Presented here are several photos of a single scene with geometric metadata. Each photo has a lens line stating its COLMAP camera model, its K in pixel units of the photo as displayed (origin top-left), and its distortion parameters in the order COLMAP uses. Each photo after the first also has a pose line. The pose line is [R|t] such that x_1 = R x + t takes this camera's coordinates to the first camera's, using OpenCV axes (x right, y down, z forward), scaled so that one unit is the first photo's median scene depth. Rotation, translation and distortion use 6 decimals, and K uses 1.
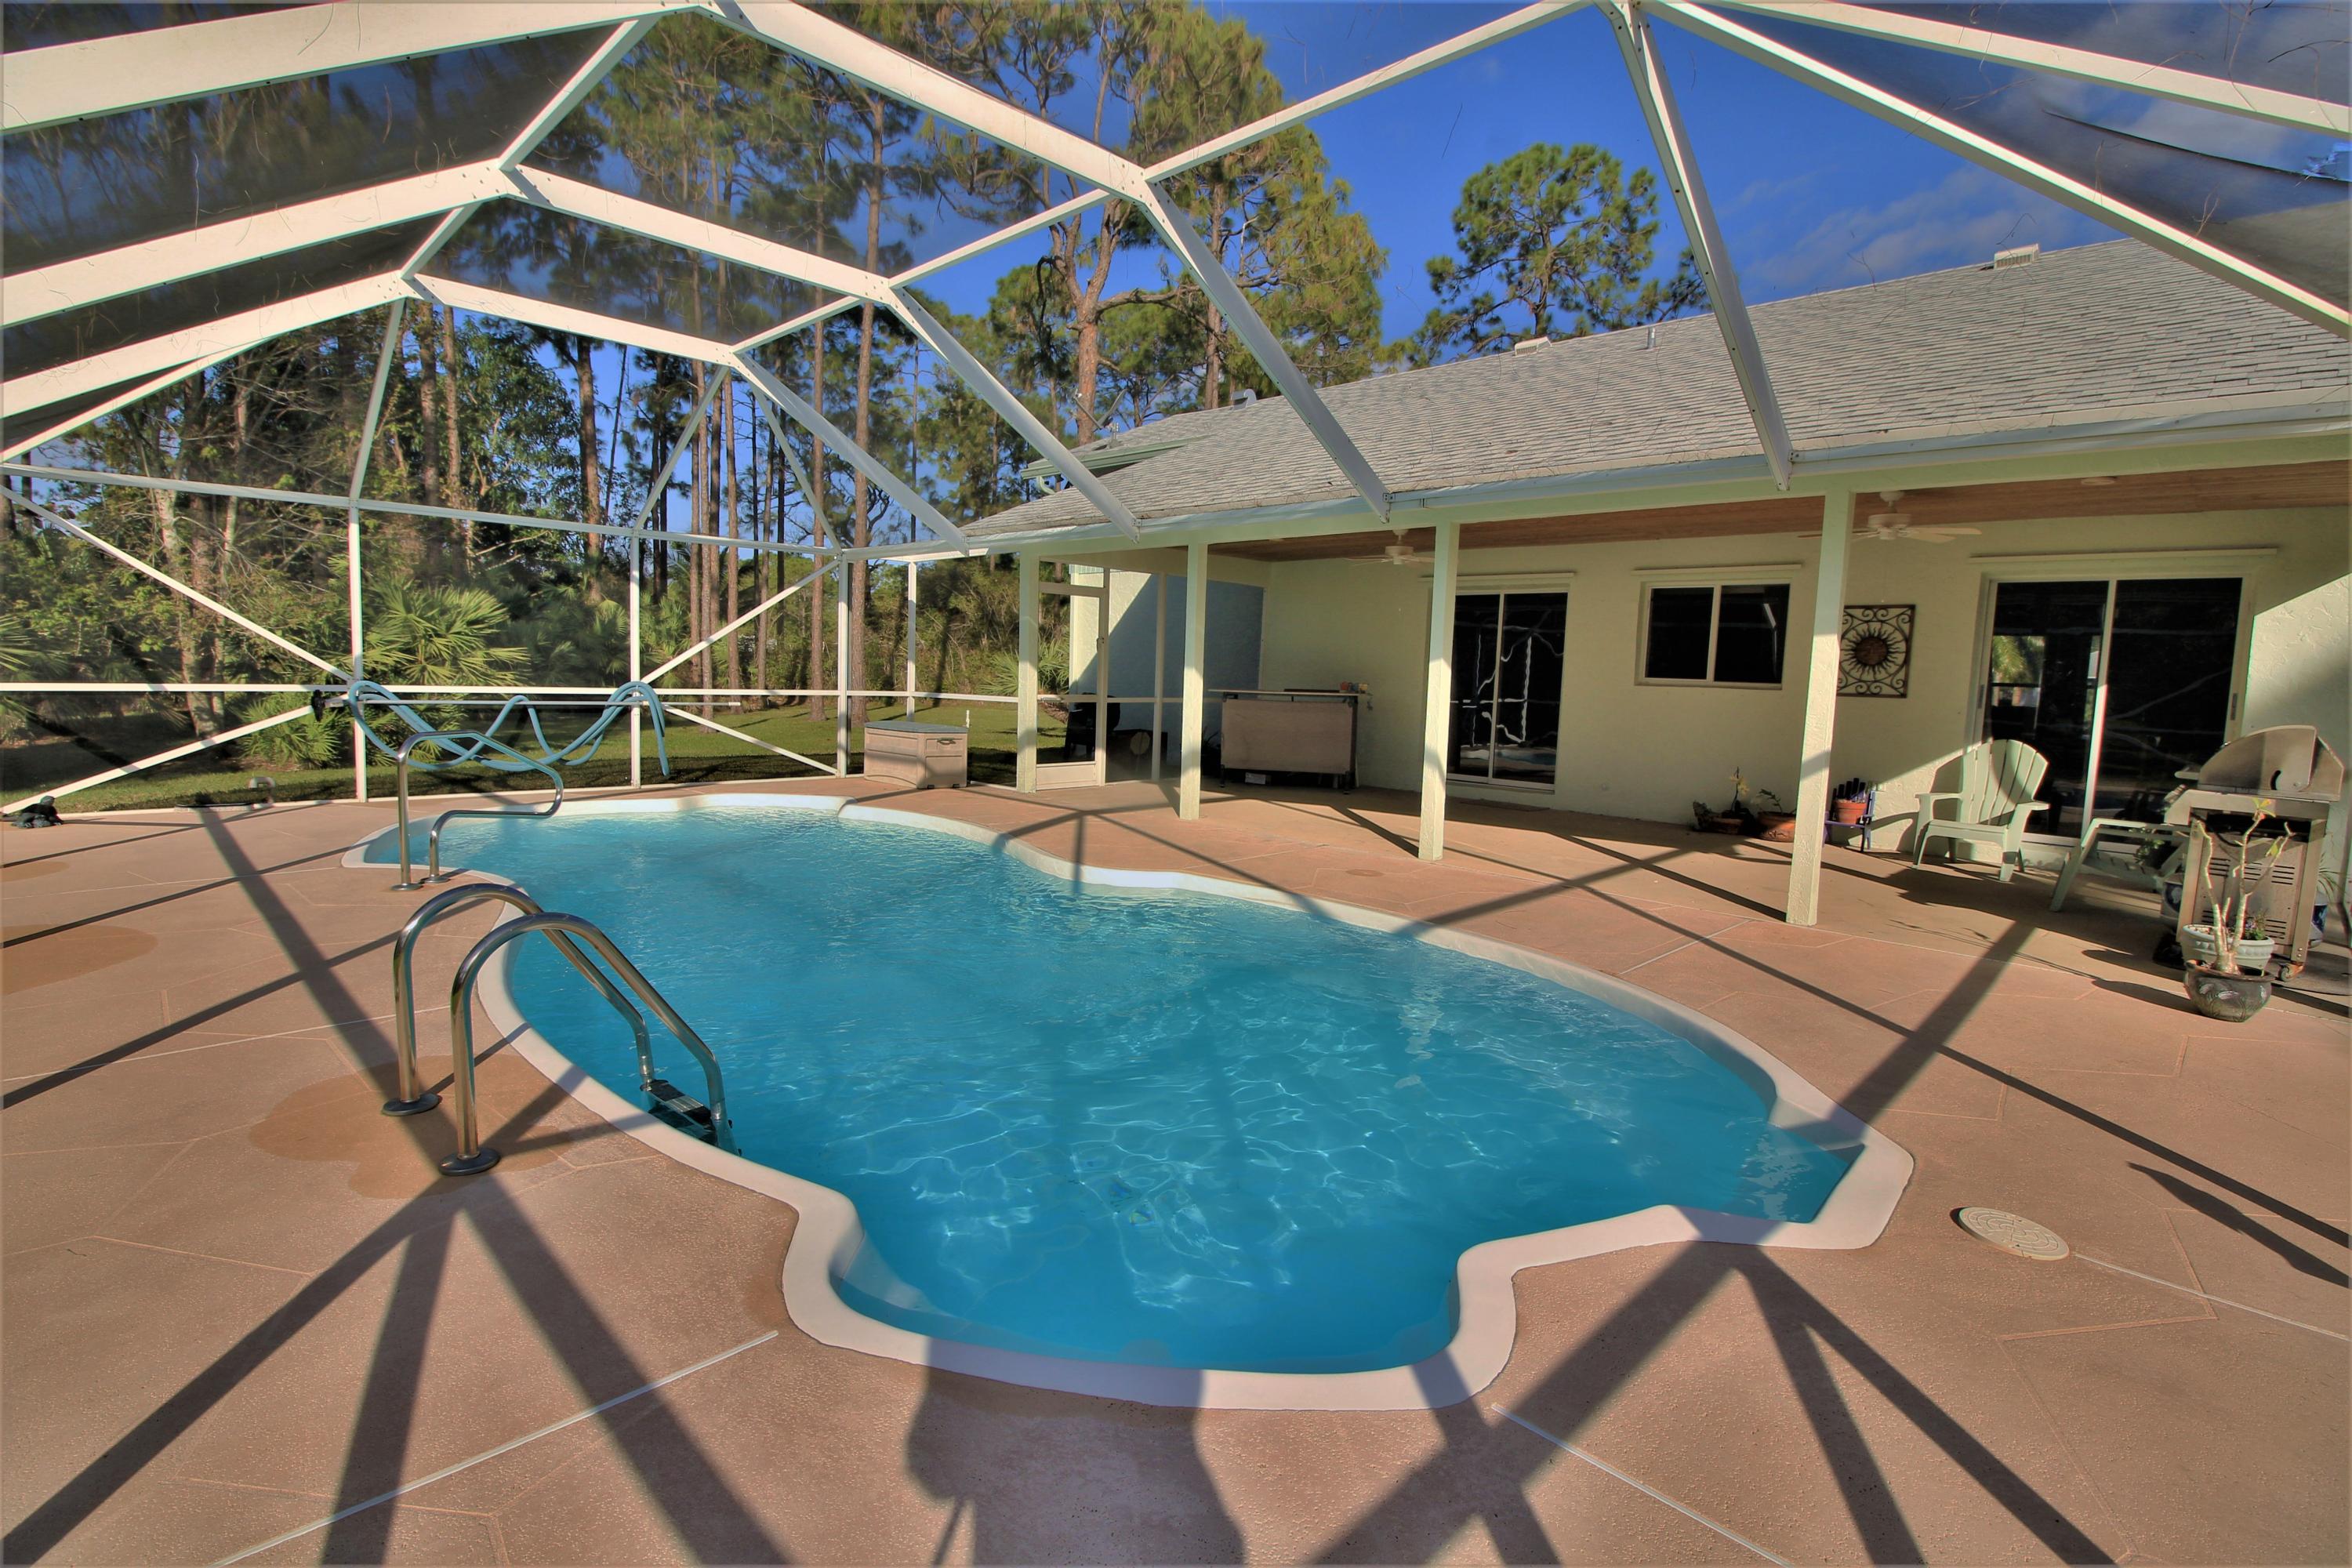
lens RADIAL K [[1079.6, 0, 1177.8], [0, 1079.6, 772.1], [0, 0, 1]] dist [-0.017350, -0.000423]
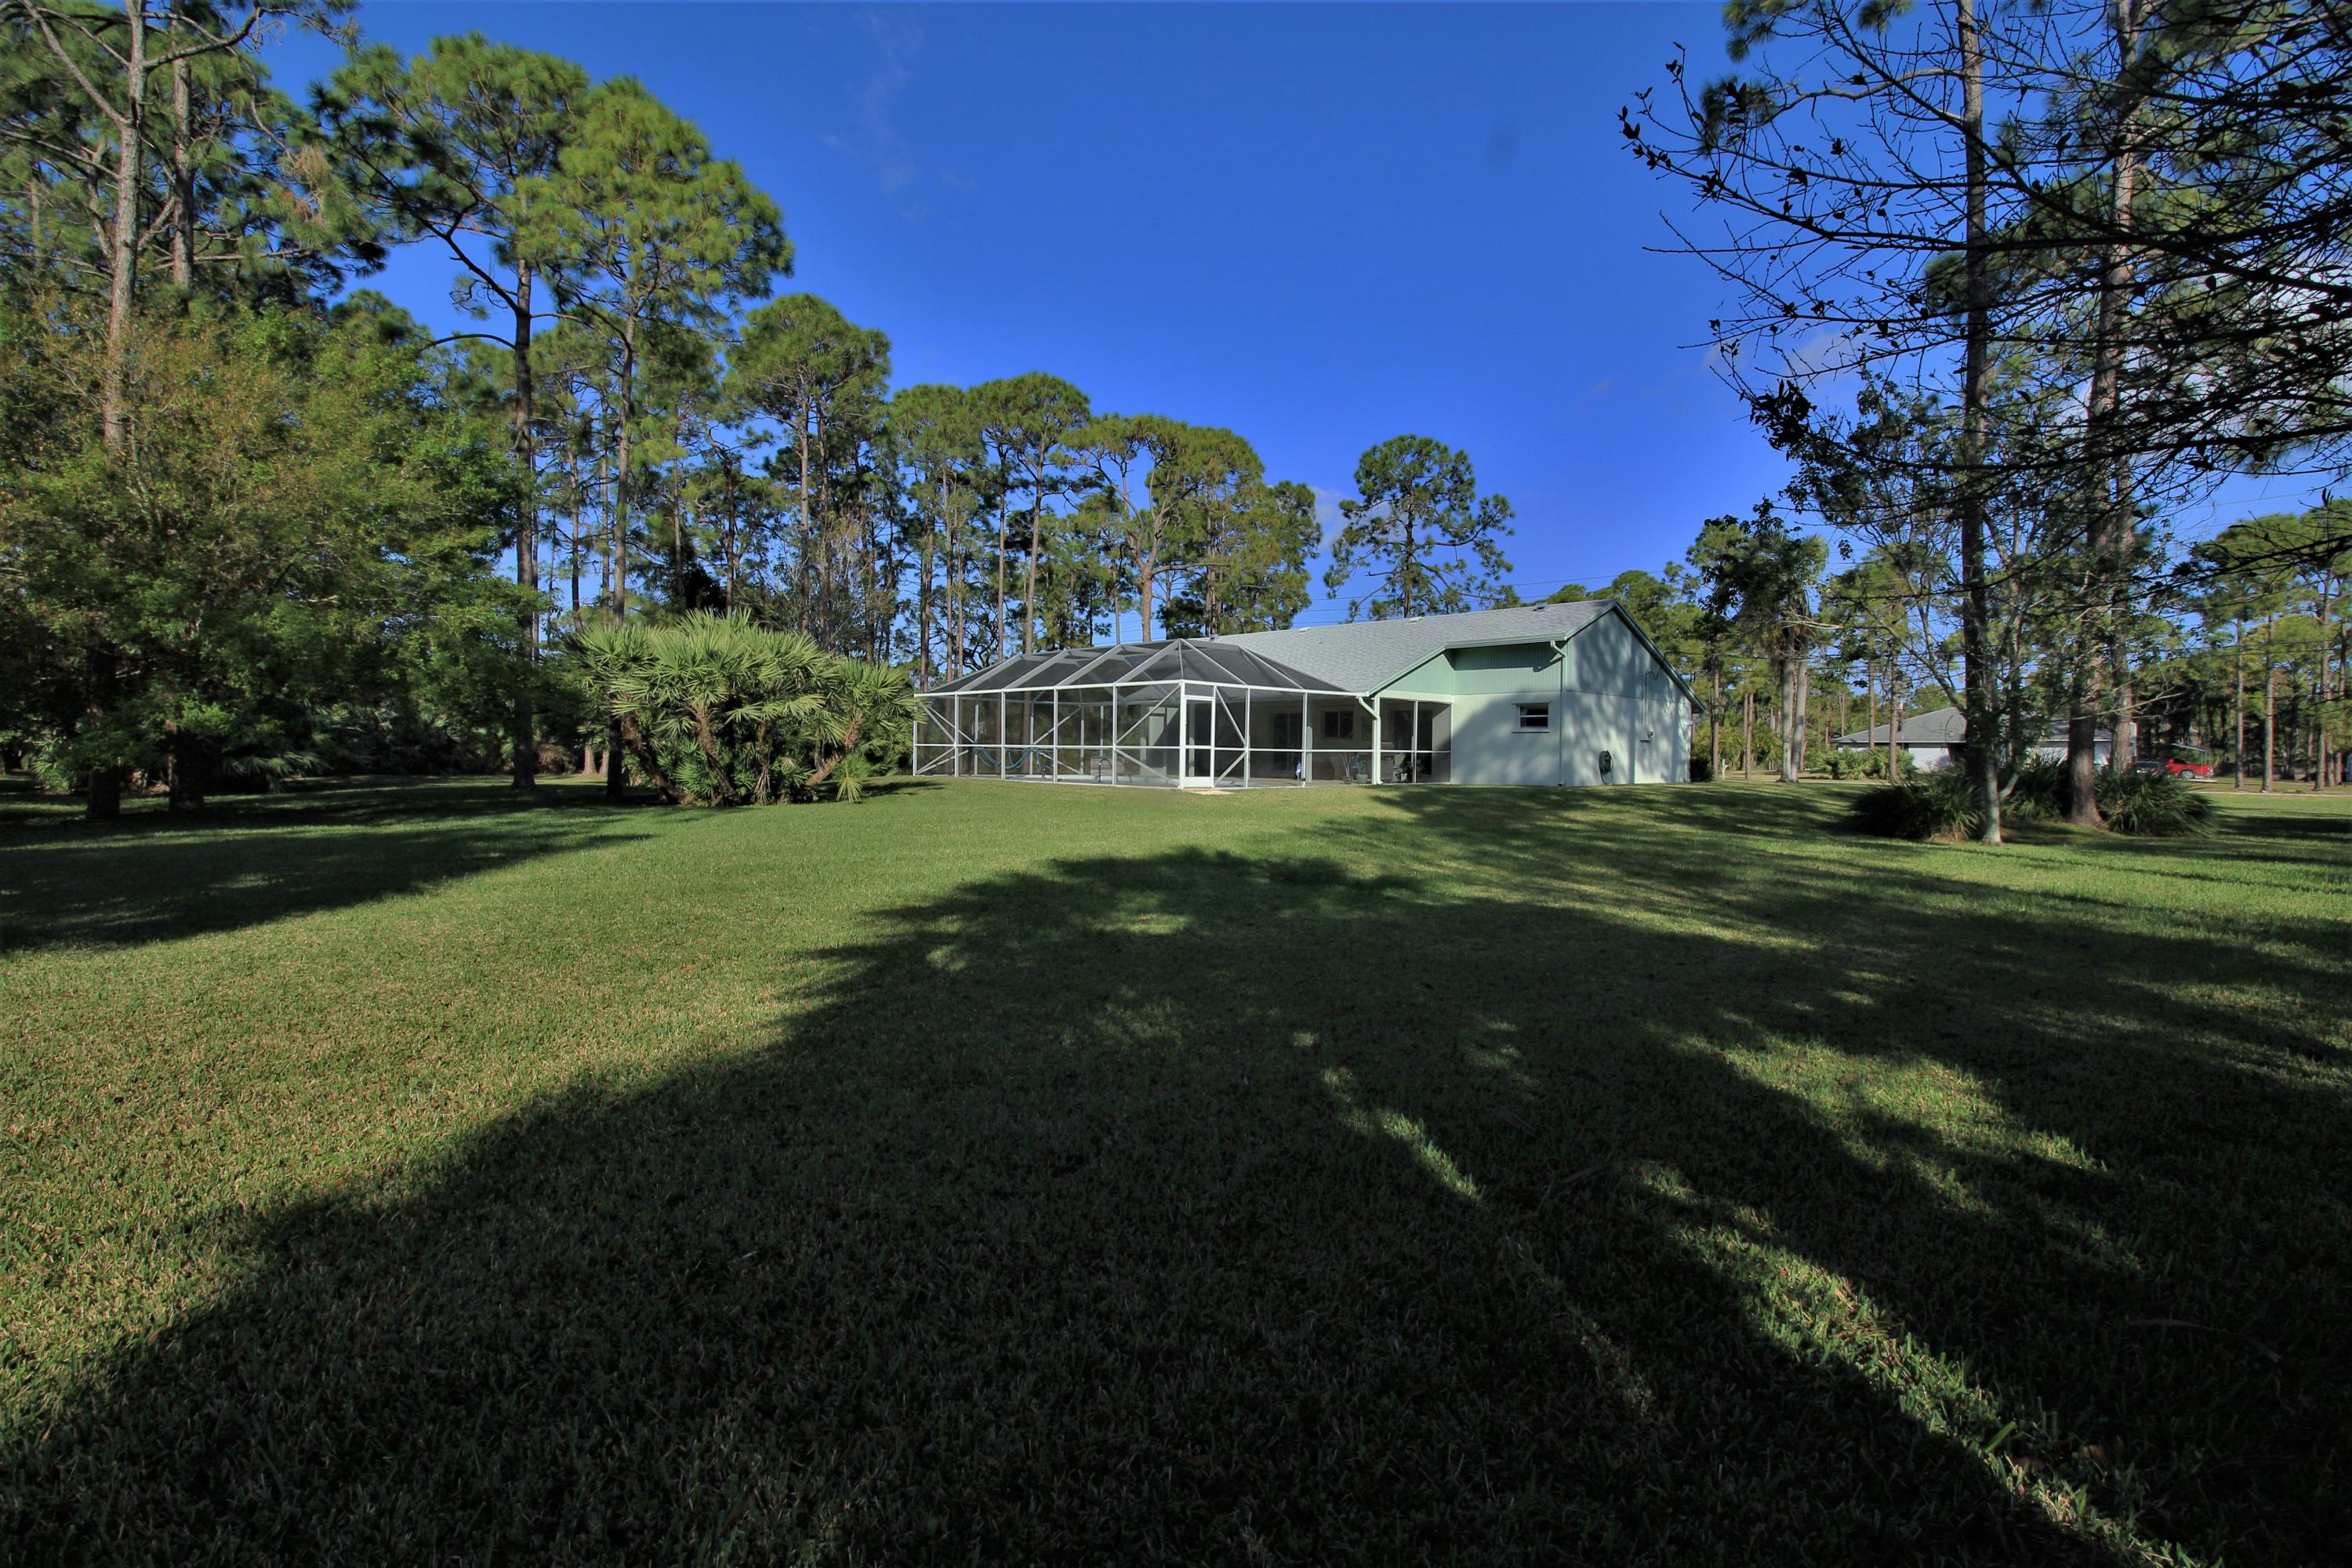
lens RADIAL K [[1079.6, 0, 1177.3], [0, 1079.6, 784.6], [0, 0, 1]] dist [-0.017350, -0.000423]
pose [[0.999510, -0.018713, -0.025094, 0.012168], [0.016997, 0.997611, -0.066958, 0.073616], [0.026287, 0.066498, 0.997440, -0.652410]]
